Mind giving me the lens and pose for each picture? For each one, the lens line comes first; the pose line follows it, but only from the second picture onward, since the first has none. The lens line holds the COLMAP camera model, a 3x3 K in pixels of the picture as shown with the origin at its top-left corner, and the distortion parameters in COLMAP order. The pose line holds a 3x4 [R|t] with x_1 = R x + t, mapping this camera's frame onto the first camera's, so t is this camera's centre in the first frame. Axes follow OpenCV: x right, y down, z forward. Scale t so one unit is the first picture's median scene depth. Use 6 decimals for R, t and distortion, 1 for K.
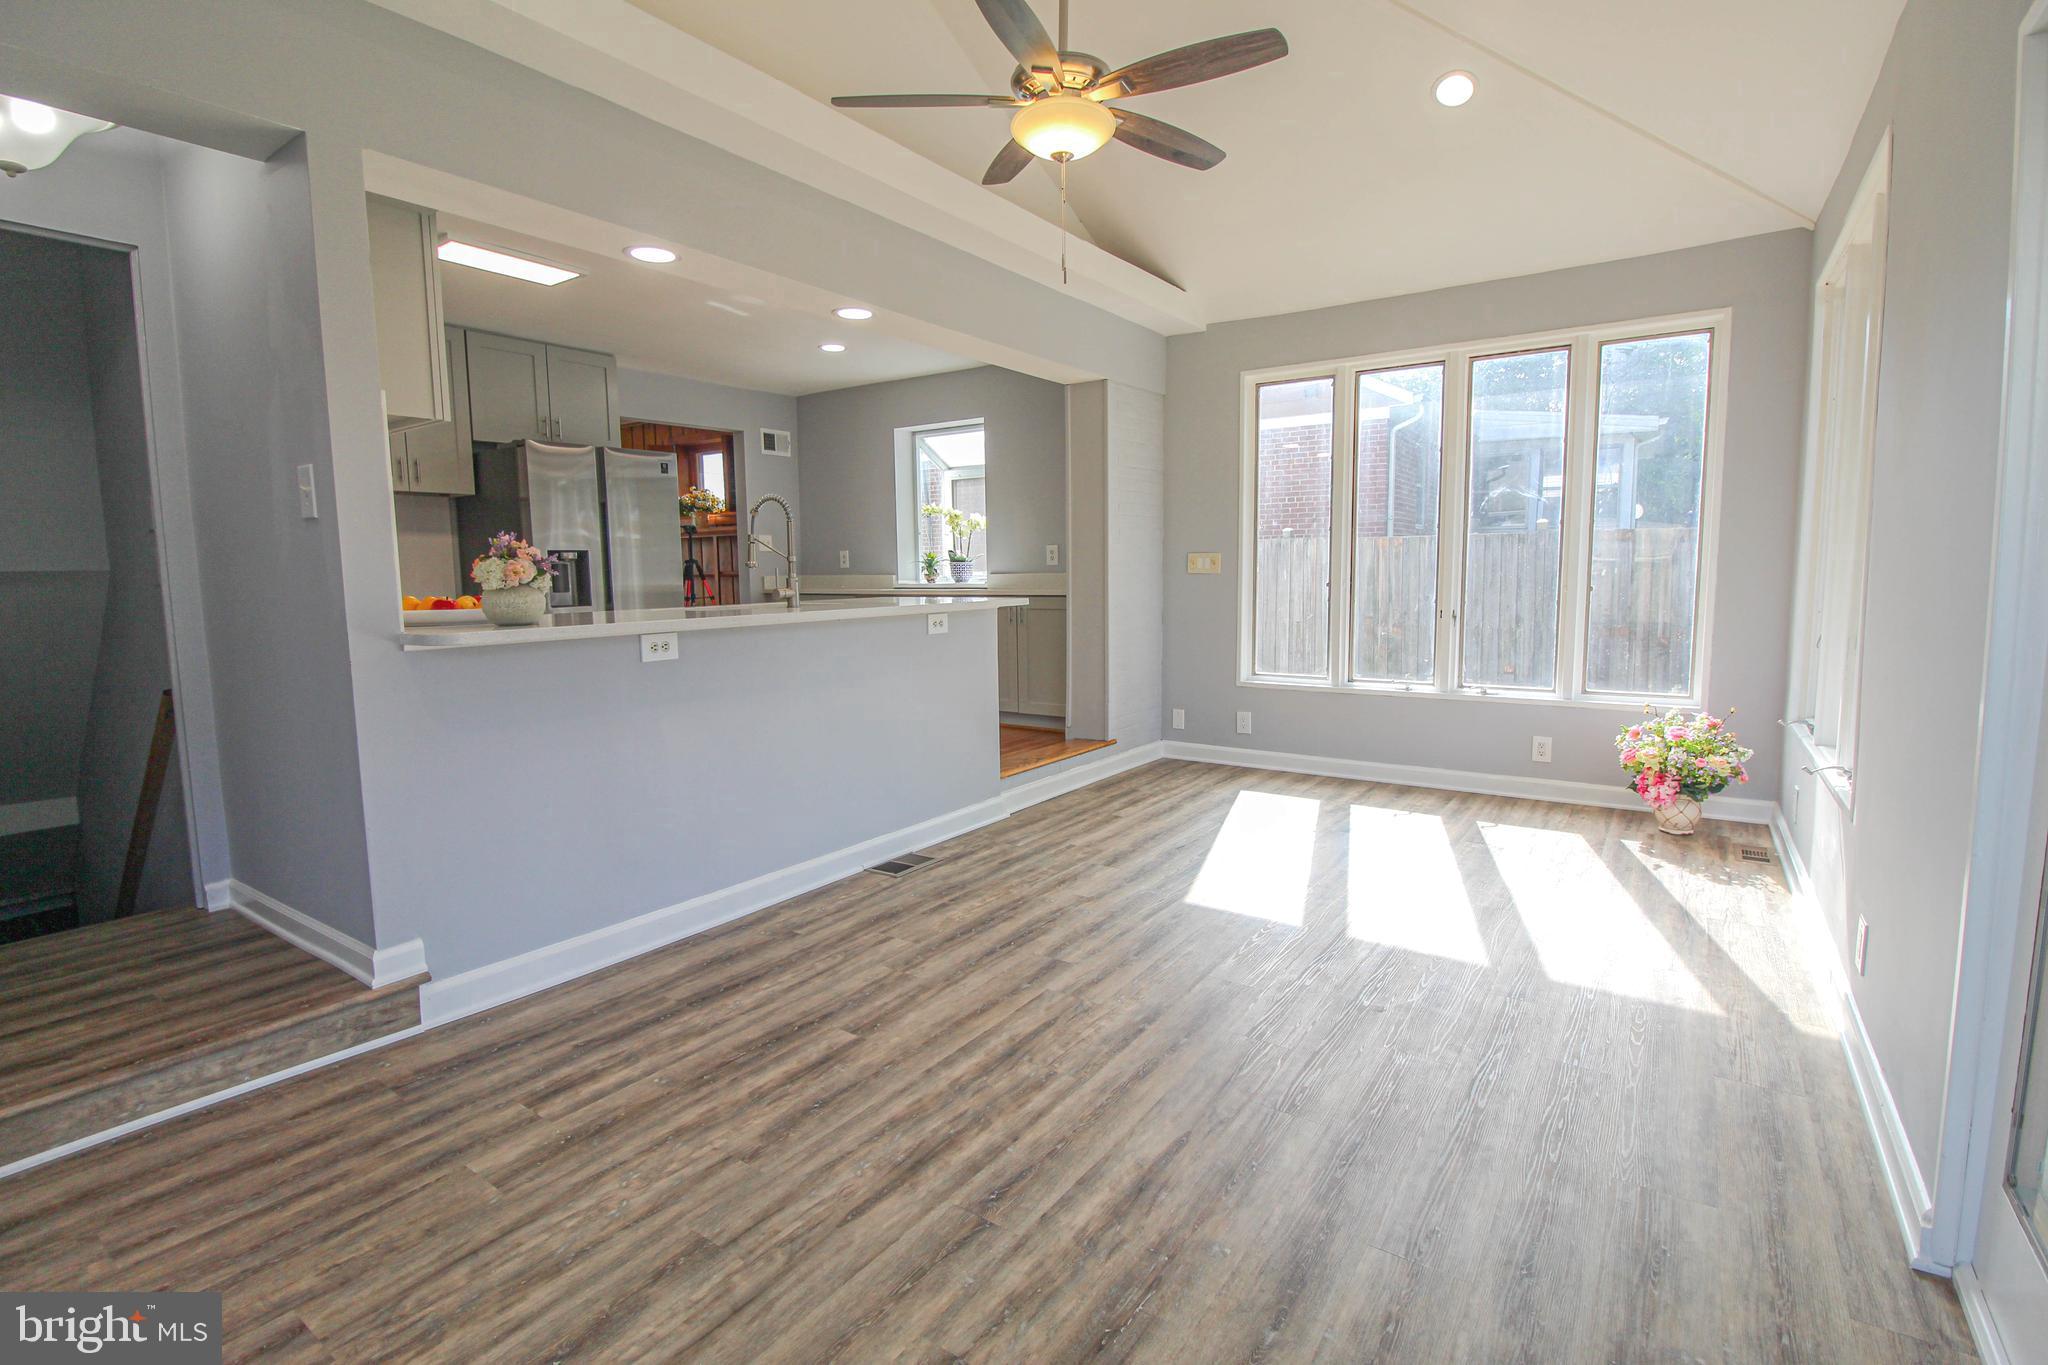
lens RADIAL K [[950.9, 0, 1041.3], [0, 950.9, 661.8], [0, 0, 1]] dist [-0.000834, -0.011660]
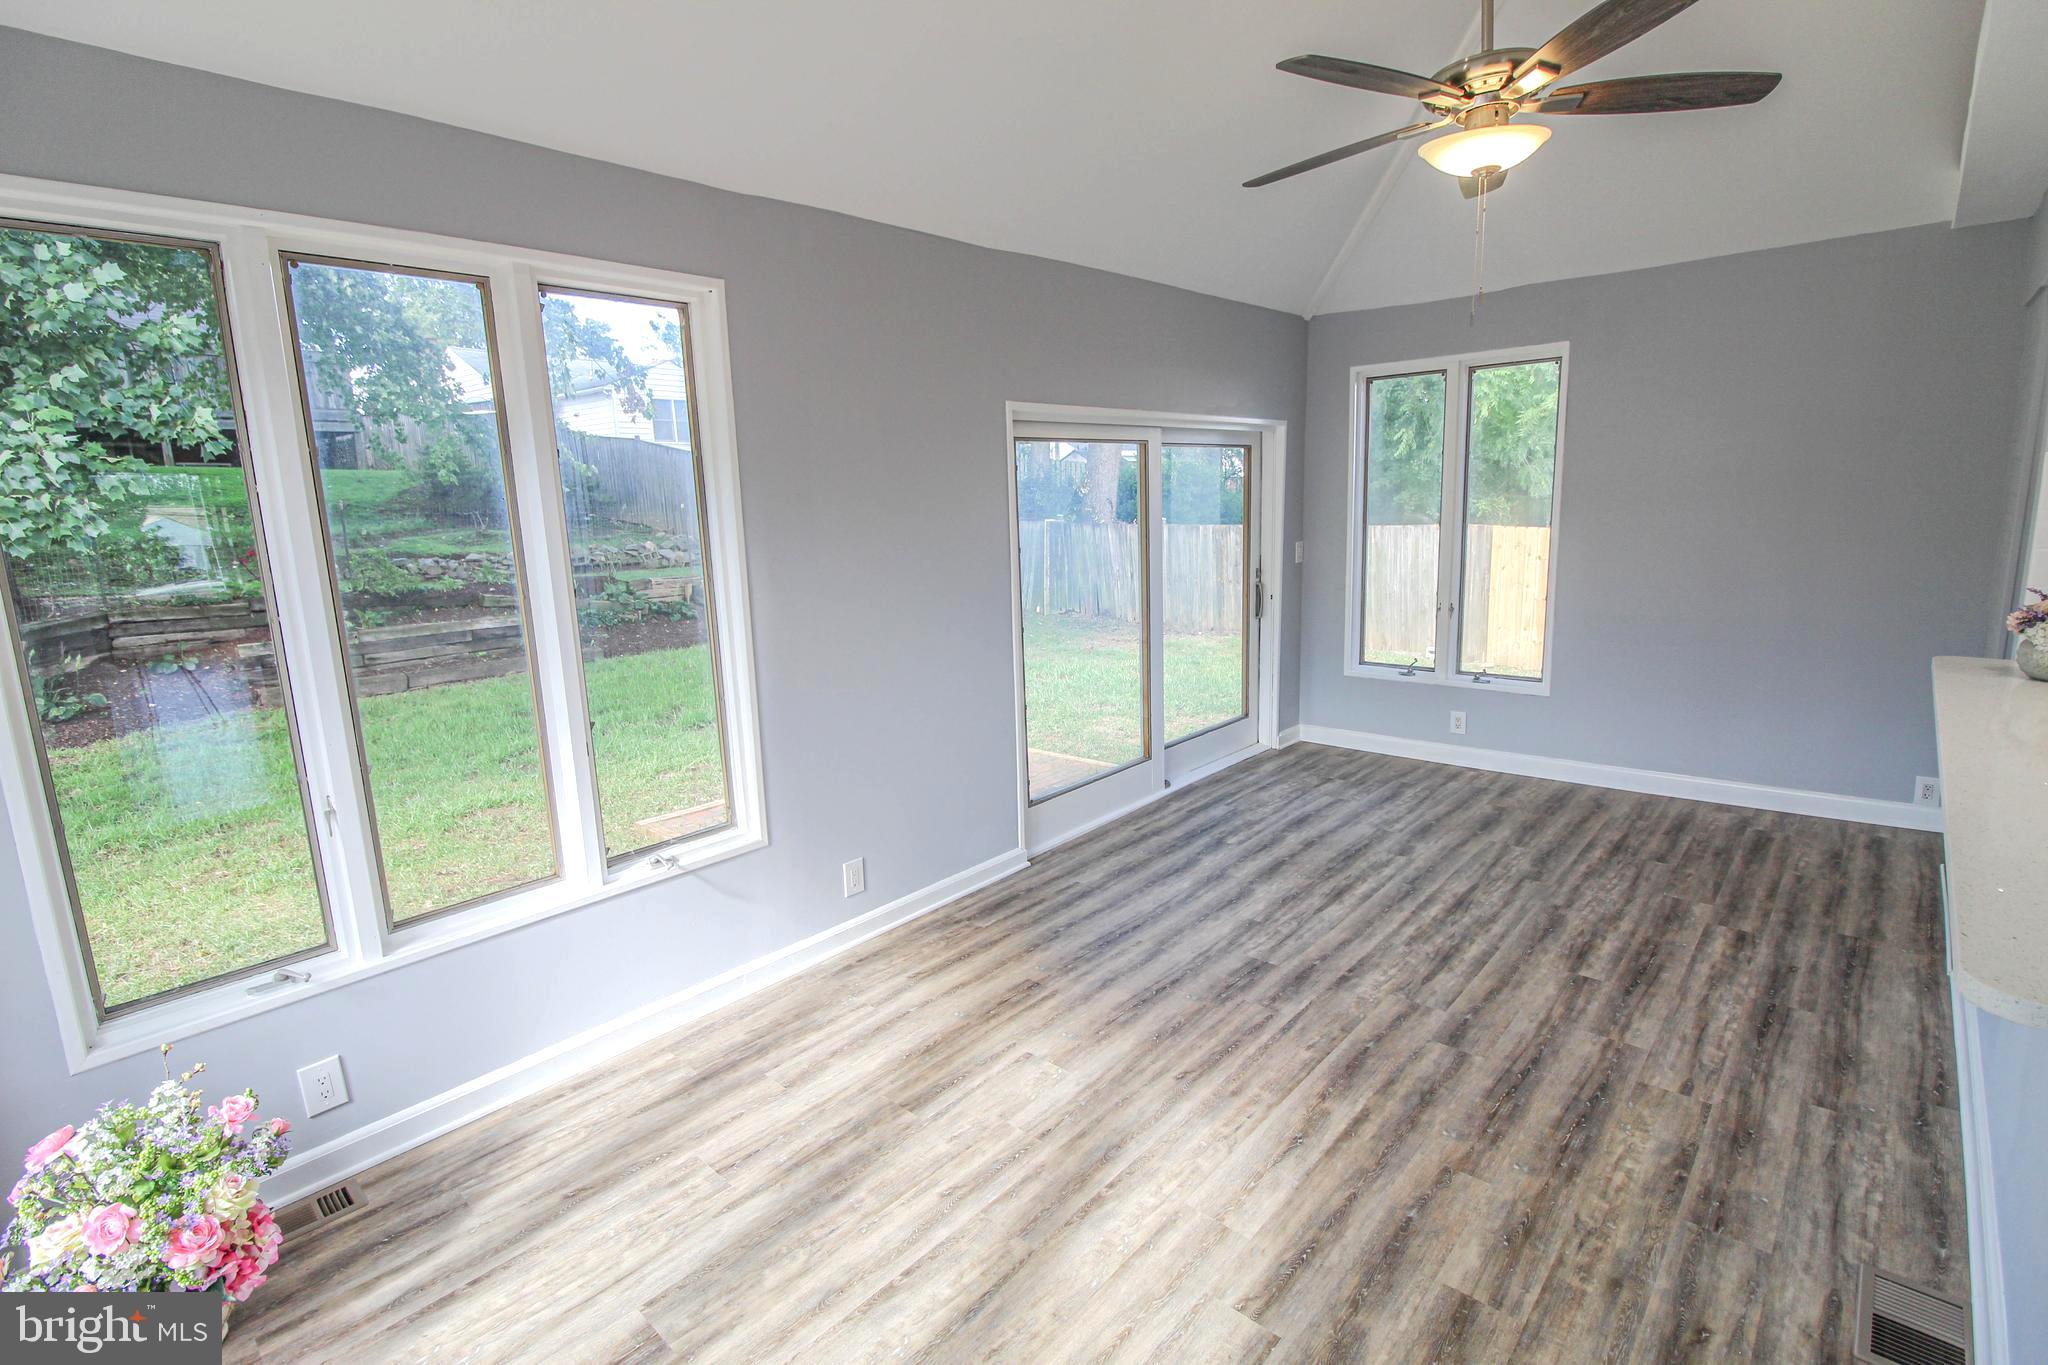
lens RADIAL K [[950.9, 0, 1033.6], [0, 950.9, 670.5], [0, 0, 1]] dist [-0.000834, -0.011660]
pose [[-0.988266, 0.020239, 0.151393, 0.318349], [0.061656, 0.959699, 0.274183, -0.381205], [-0.139743, 0.280300, -0.949686, 2.113209]]
